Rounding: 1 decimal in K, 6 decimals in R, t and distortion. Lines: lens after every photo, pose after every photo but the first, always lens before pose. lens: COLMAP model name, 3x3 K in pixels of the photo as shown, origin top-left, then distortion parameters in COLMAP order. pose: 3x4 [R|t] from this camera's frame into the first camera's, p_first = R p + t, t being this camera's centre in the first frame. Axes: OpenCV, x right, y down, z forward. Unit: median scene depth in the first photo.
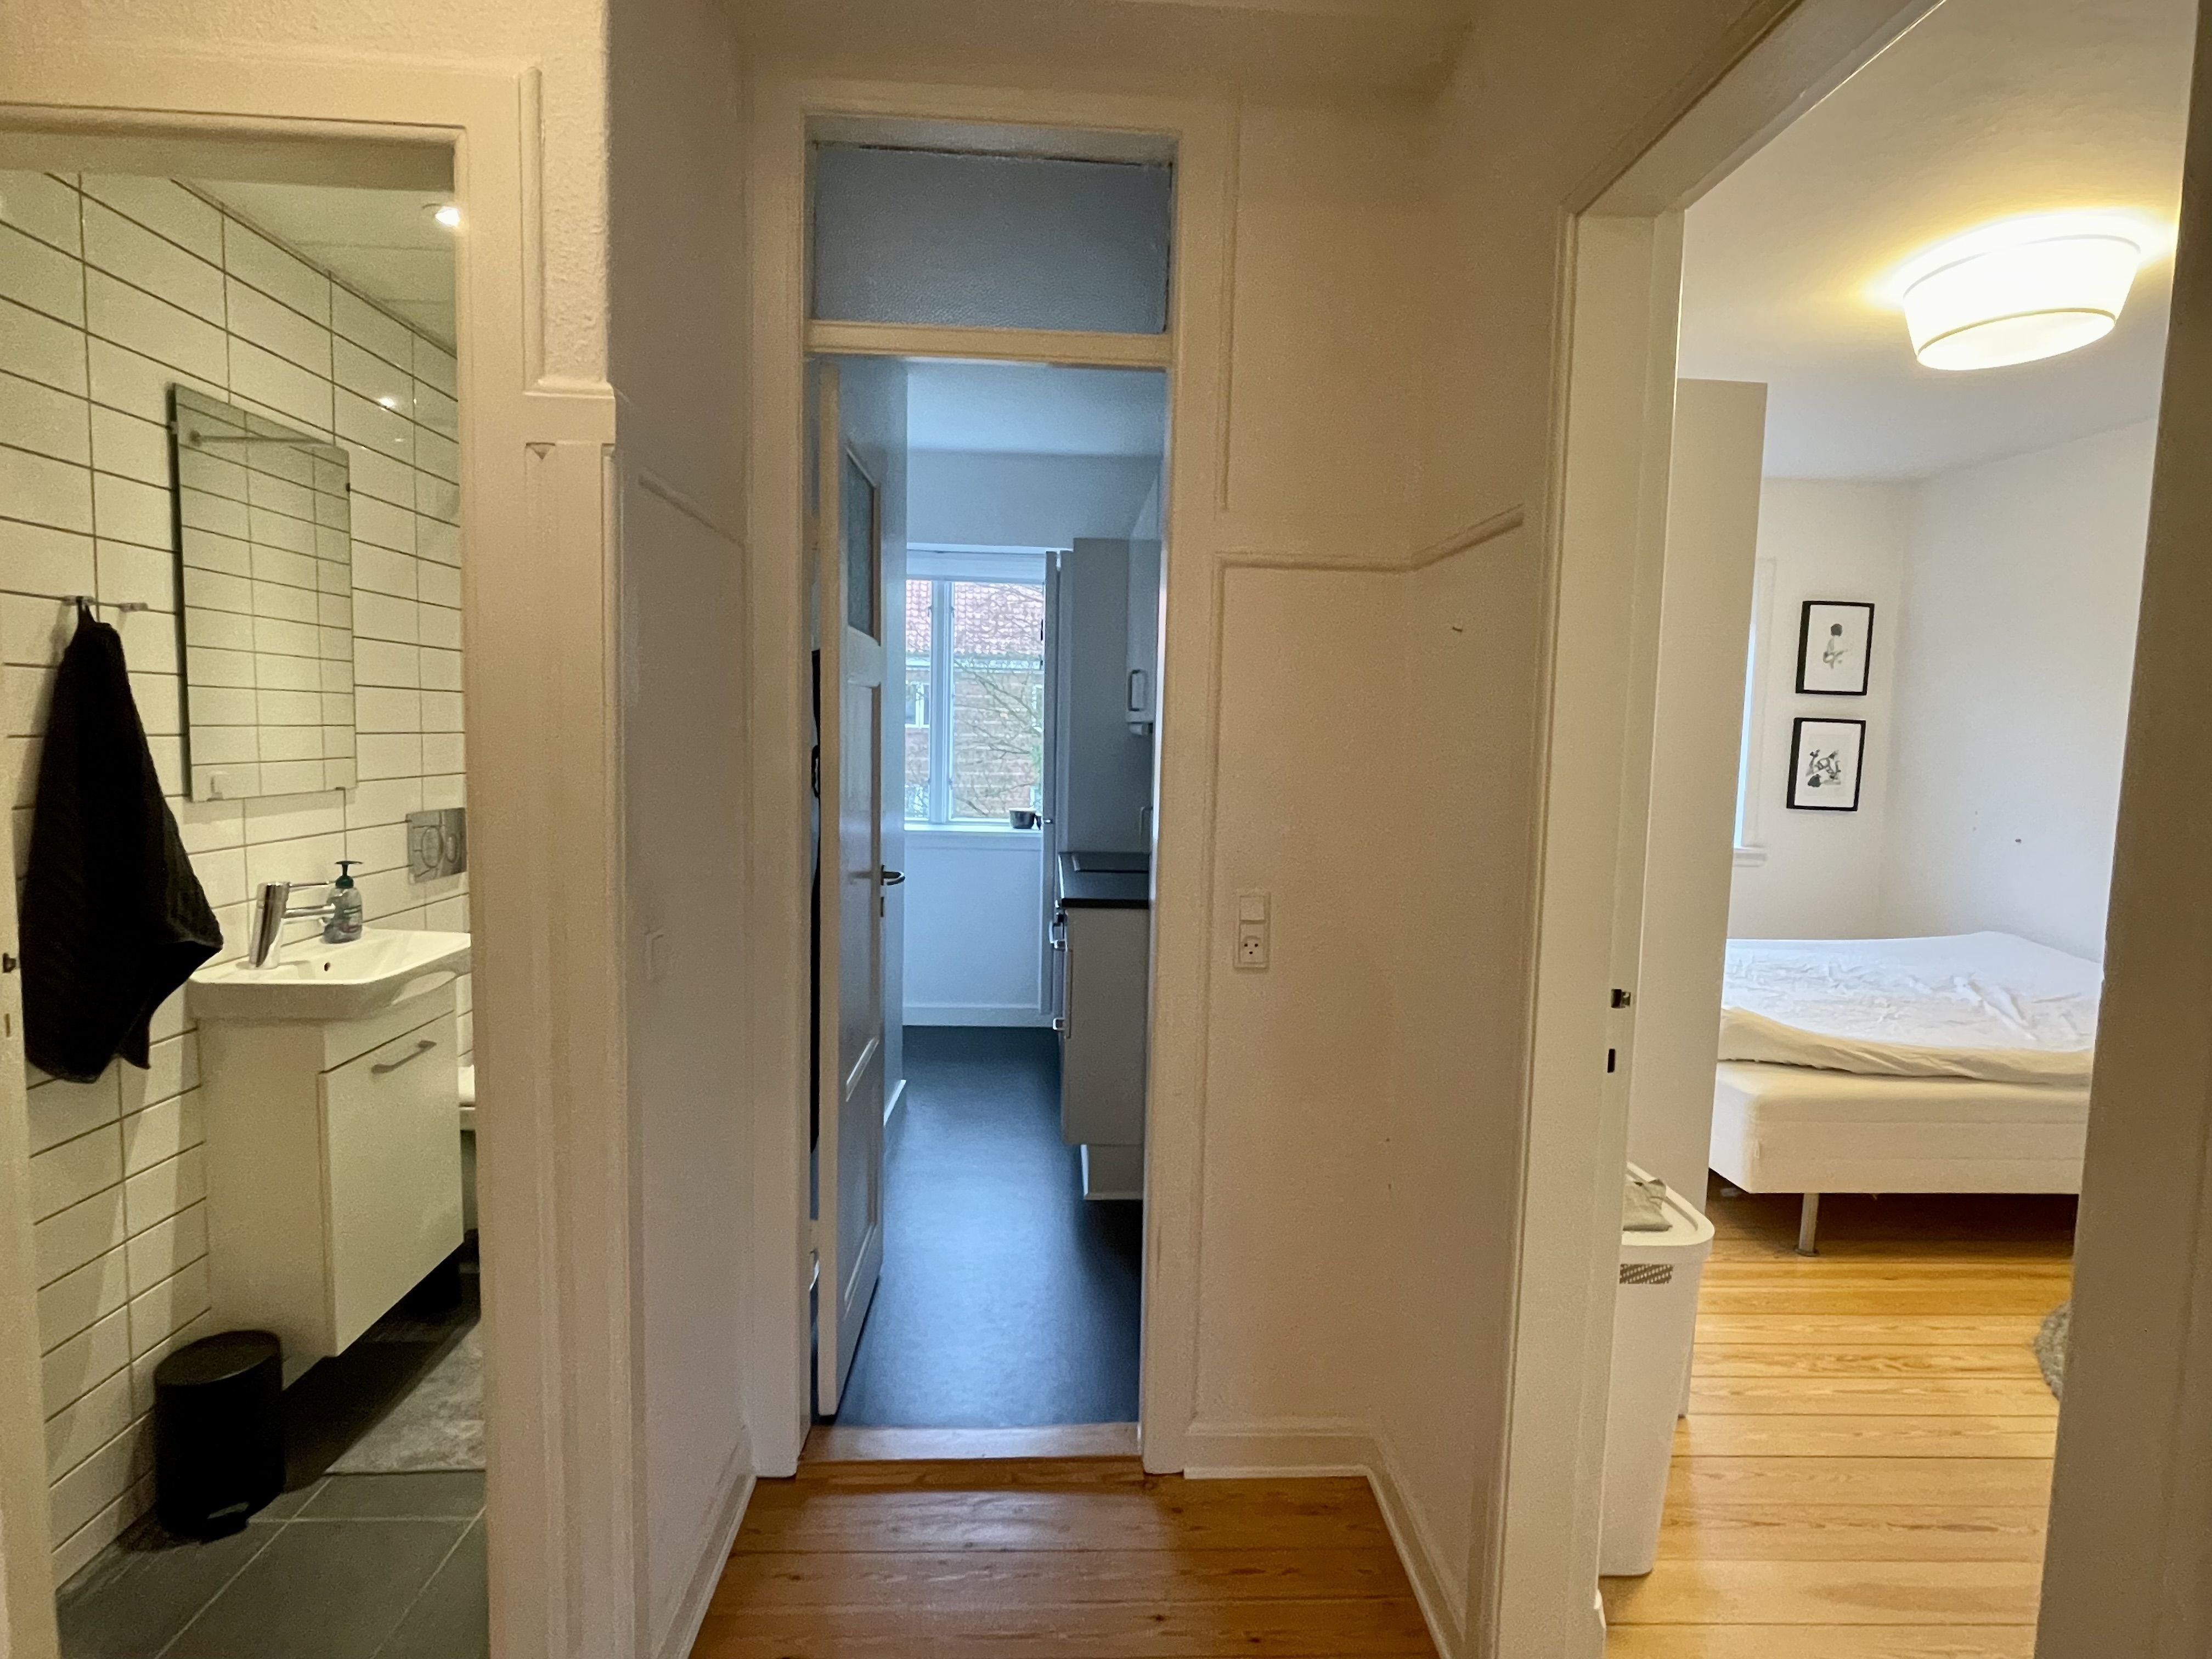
lens RADIAL K [[1120.4, 0, 1098.9], [0, 1120.4, 812.4], [0, 0, 1]] dist [0.002663, 0.000266]
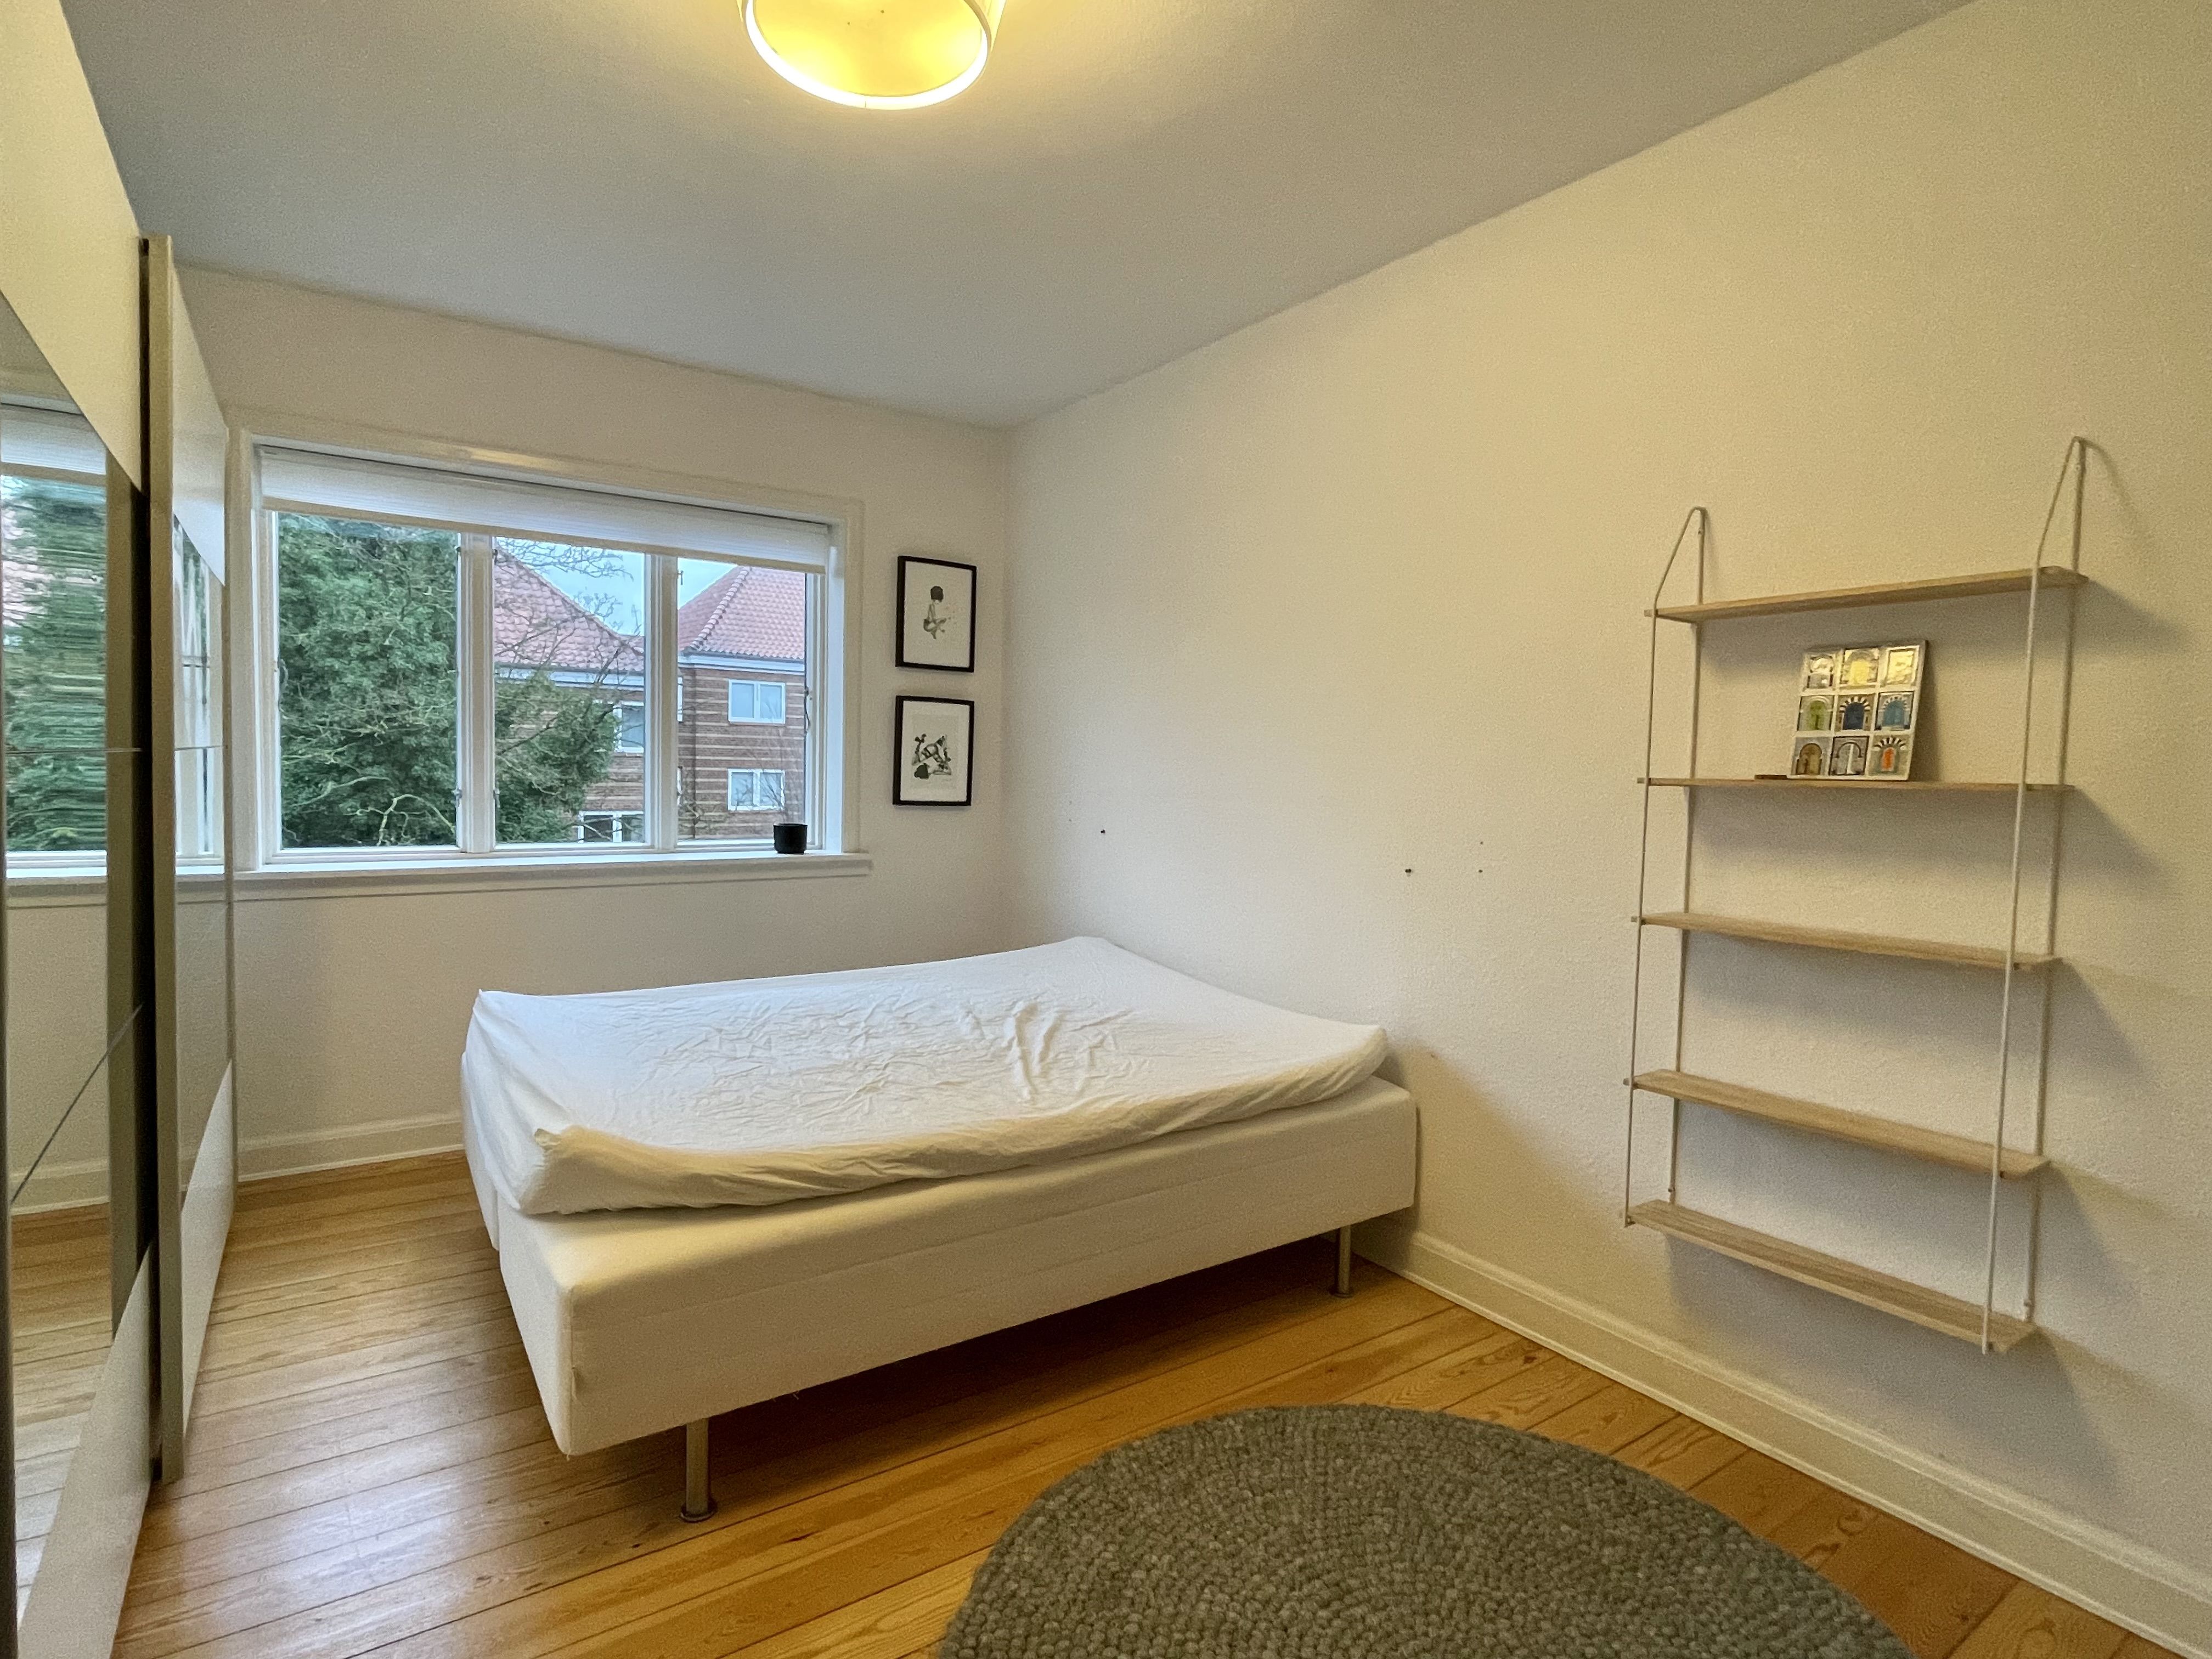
lens RADIAL K [[1120.4, 0, 1098.9], [0, 1120.4, 812.4], [0, 0, 1]] dist [0.002663, 0.000266]
pose [[0.848851, -0.031738, 0.527679, 0.324297], [0.040178, 0.999182, -0.004534, 0.012820], [-0.527103, 0.025050, 0.849432, 0.228197]]
